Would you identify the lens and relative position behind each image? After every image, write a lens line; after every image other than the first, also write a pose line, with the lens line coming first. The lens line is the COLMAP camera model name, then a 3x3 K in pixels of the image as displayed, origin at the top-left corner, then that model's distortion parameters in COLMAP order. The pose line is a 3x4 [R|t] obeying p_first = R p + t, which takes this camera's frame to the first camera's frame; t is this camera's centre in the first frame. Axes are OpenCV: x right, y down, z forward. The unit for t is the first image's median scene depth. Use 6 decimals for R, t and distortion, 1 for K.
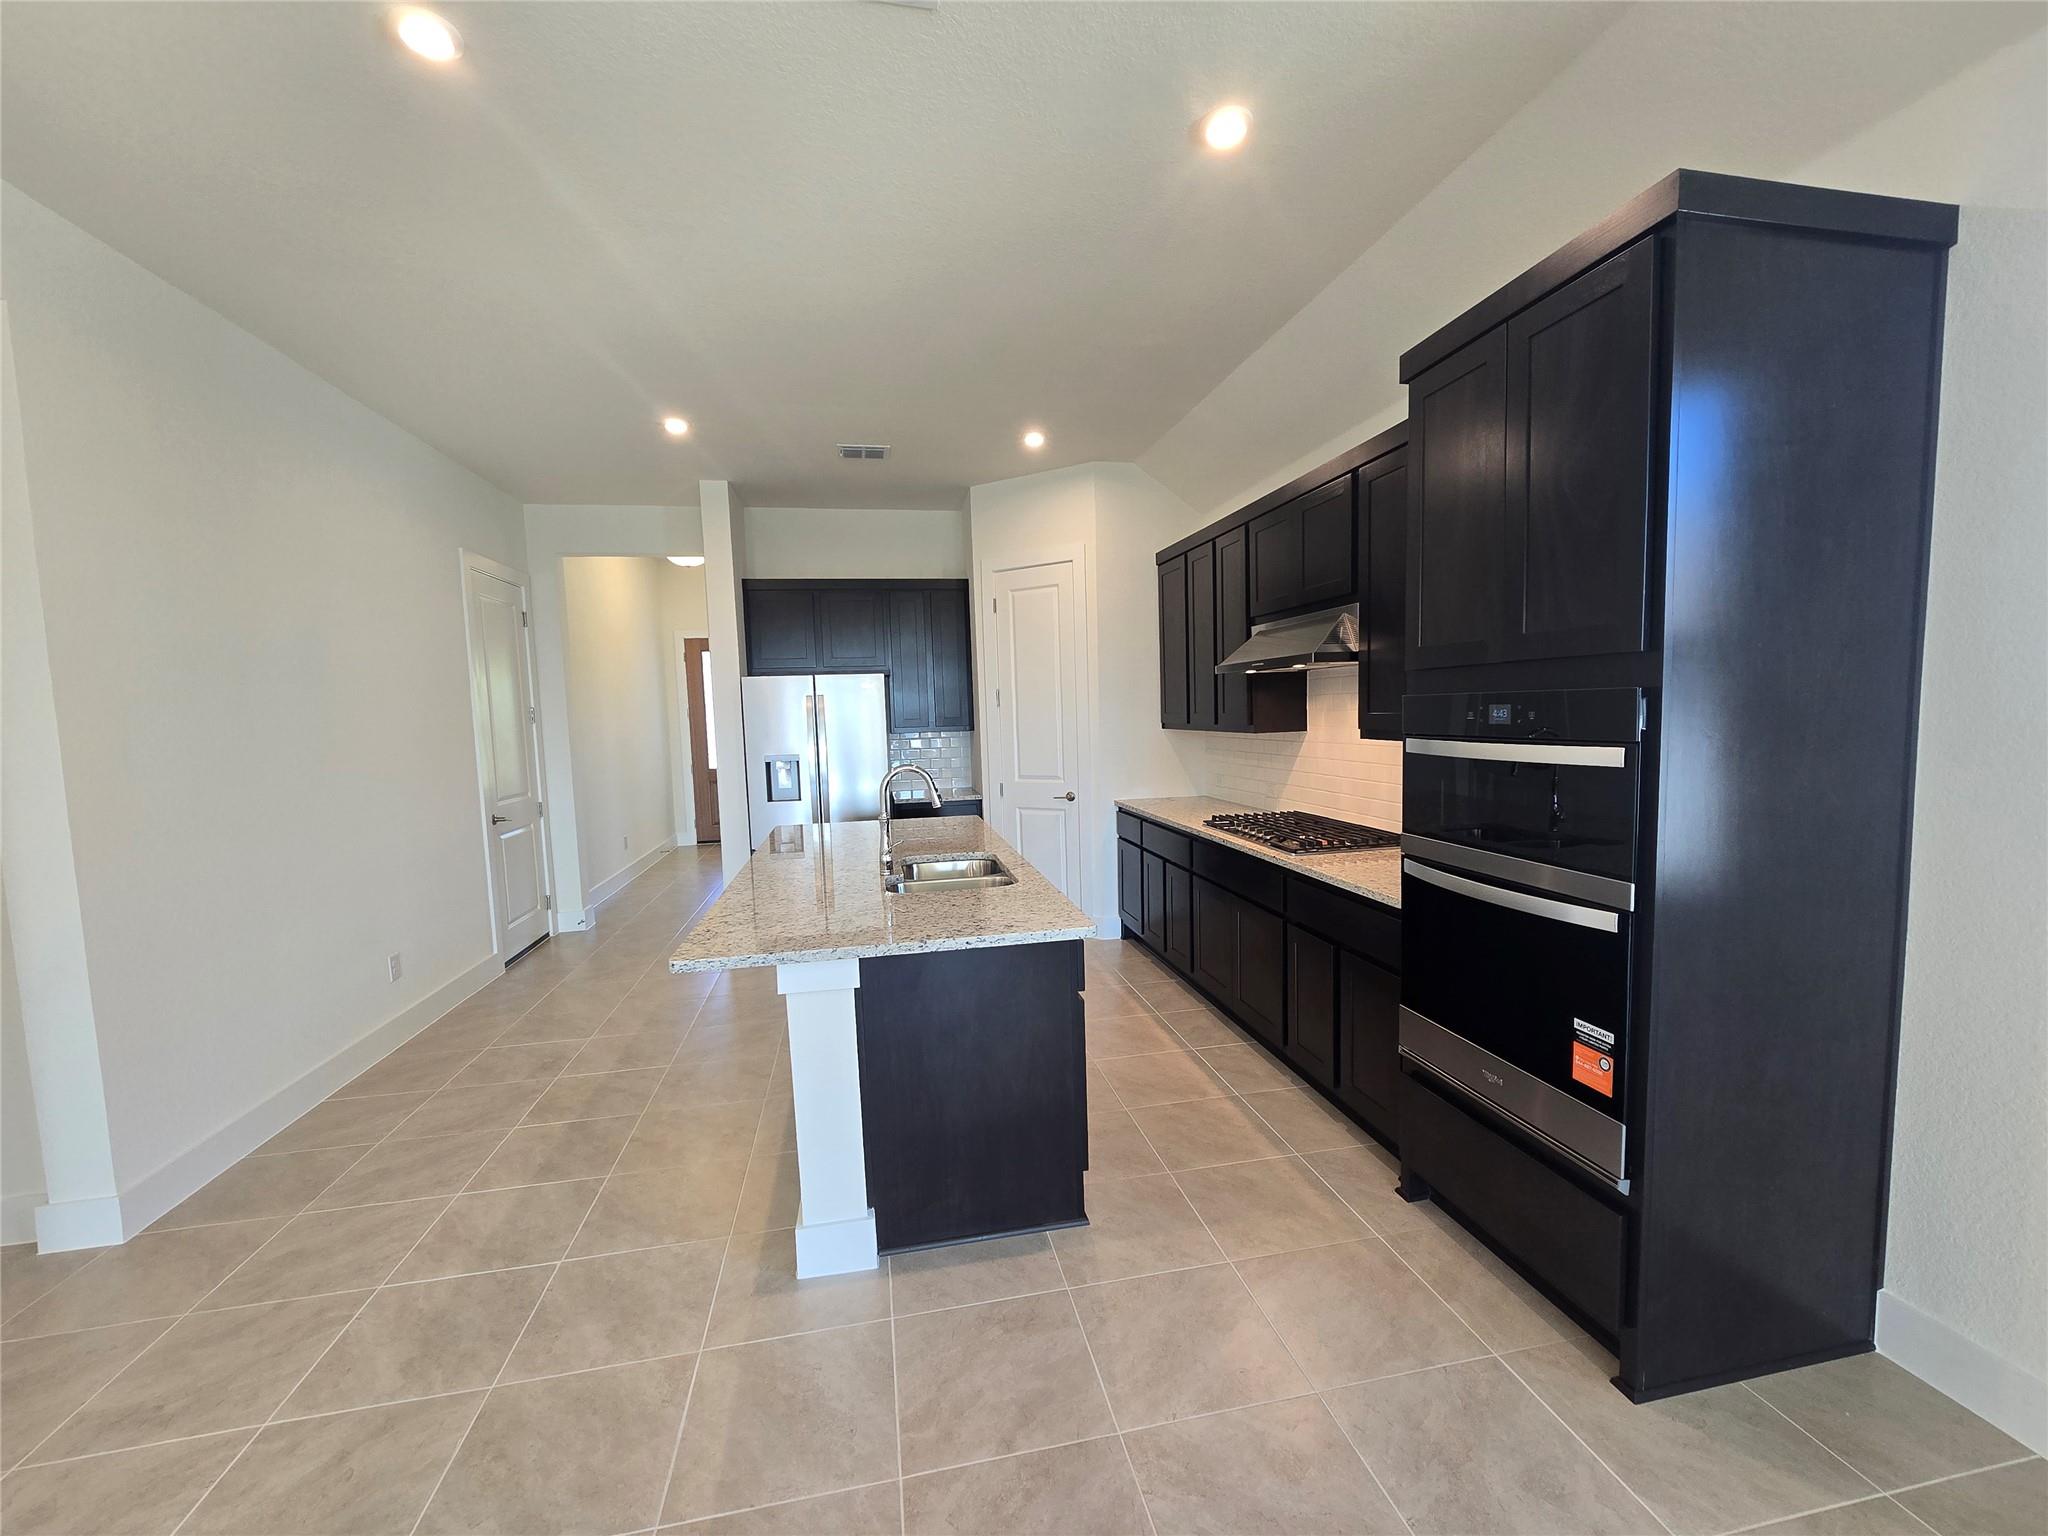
lens RADIAL K [[837.6, 0, 1033.9], [0, 837.6, 784.6], [0, 0, 1]] dist [-0.000593, -0.000298]
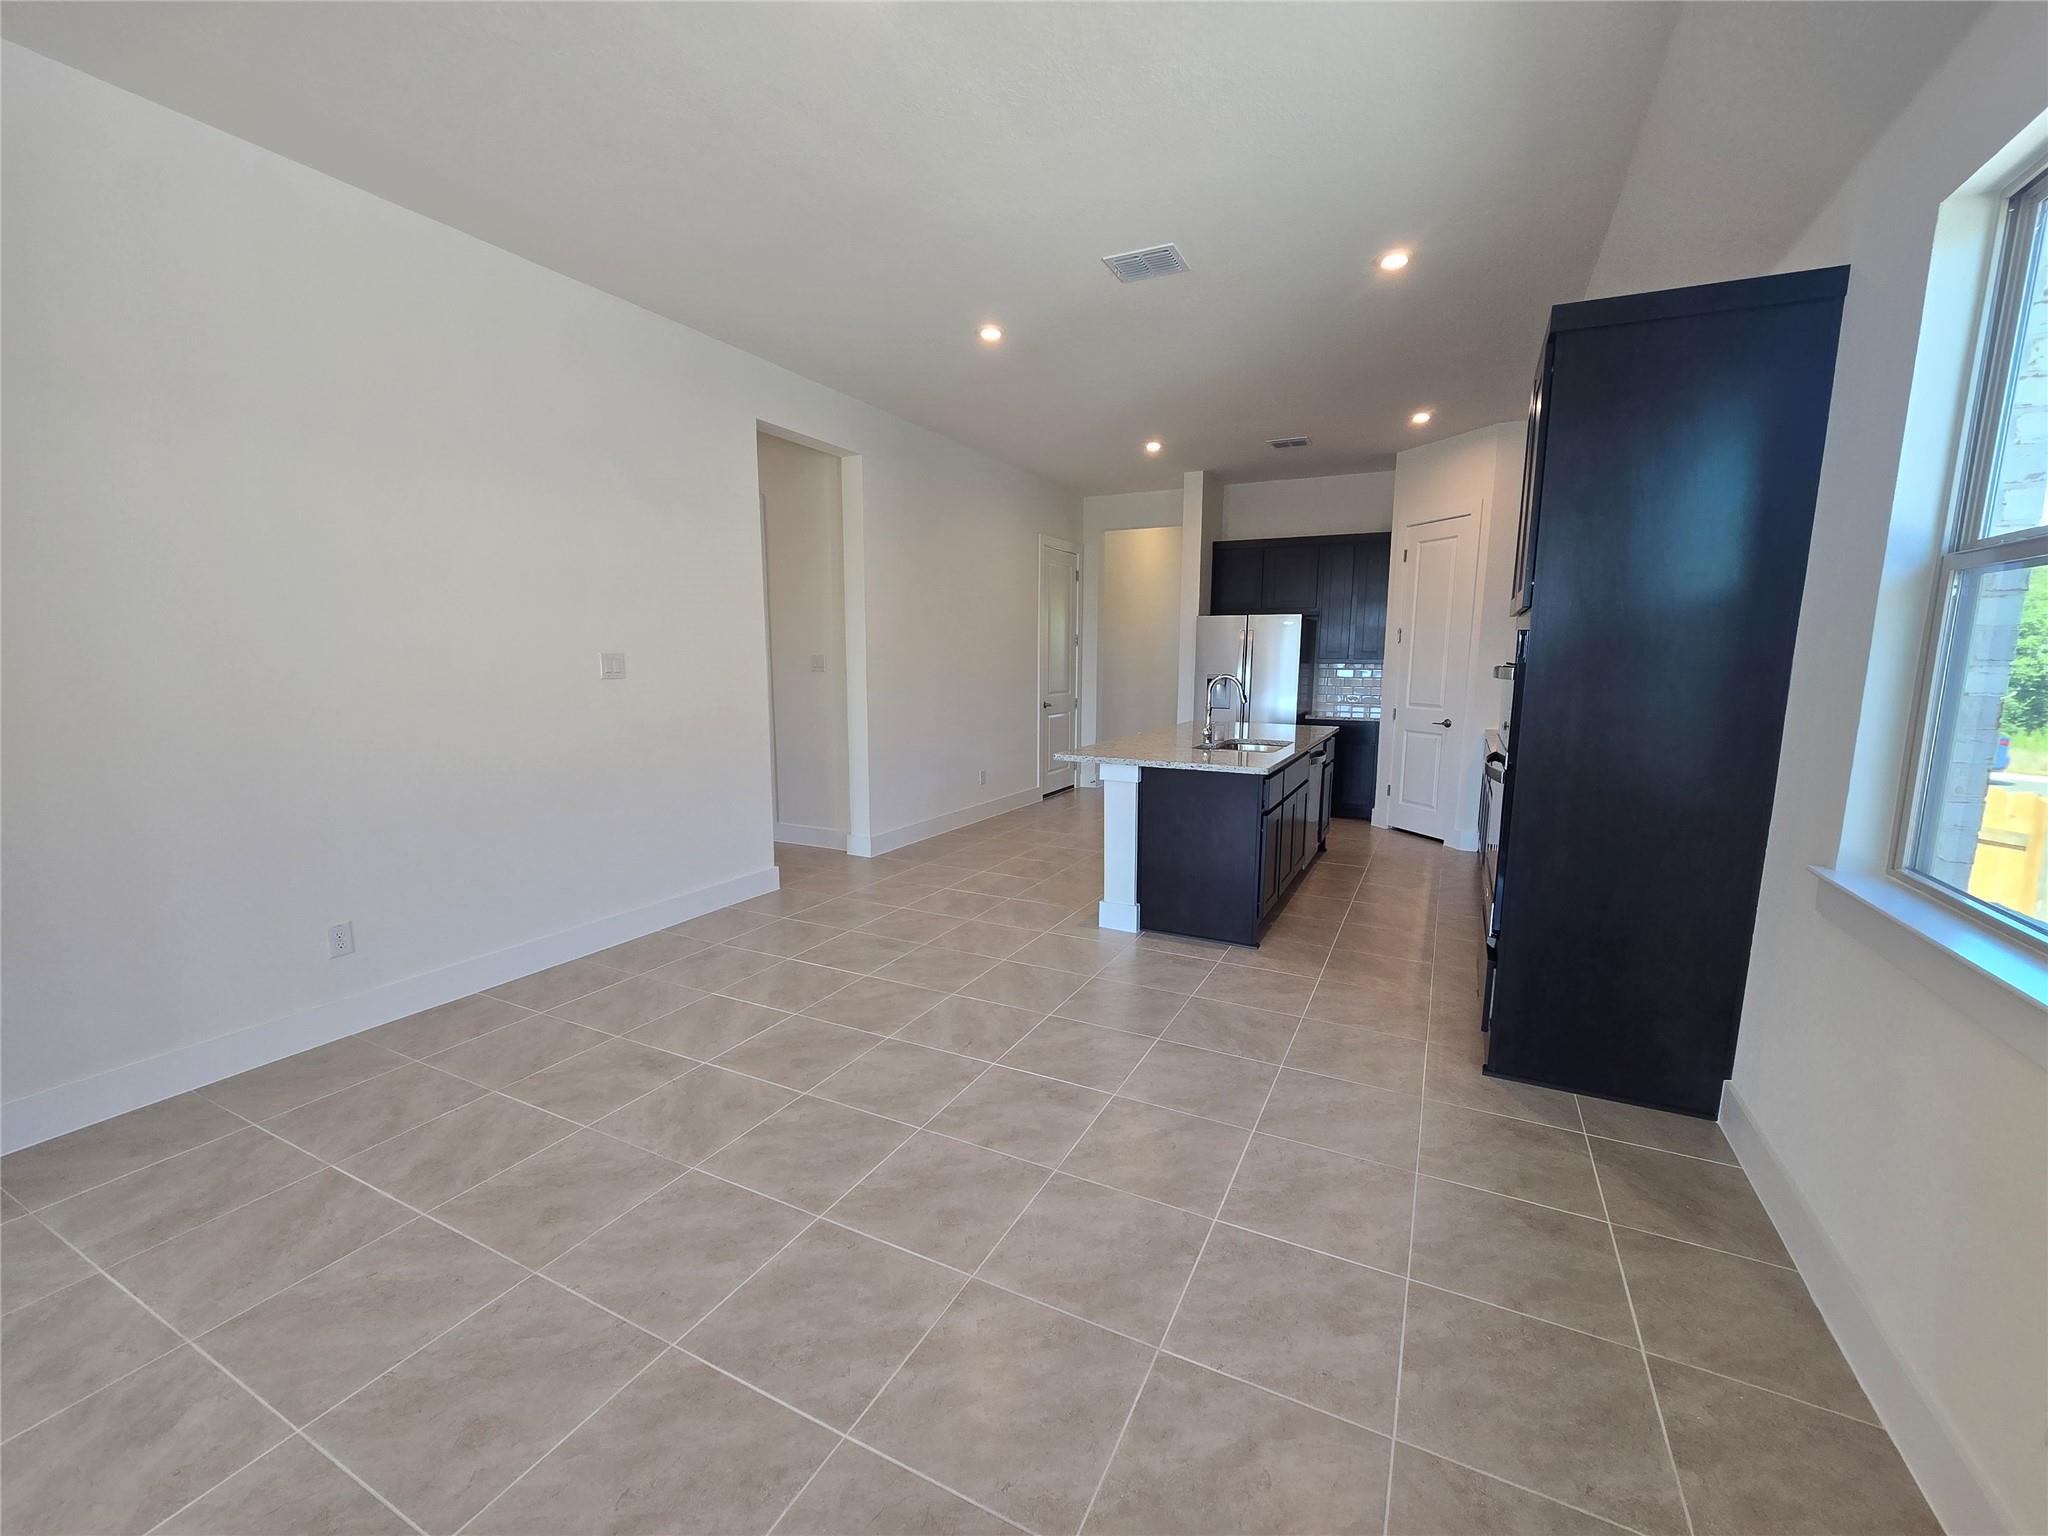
lens RADIAL K [[837.6, 0, 1033.9], [0, 837.6, 784.6], [0, 0, 1]] dist [-0.000593, -0.000298]
pose [[0.786280, 0.131154, -0.603791, 0.520762], [-0.086270, 0.990943, 0.102907, 0.049017], [0.611819, -0.028824, 0.790473, -0.448976]]
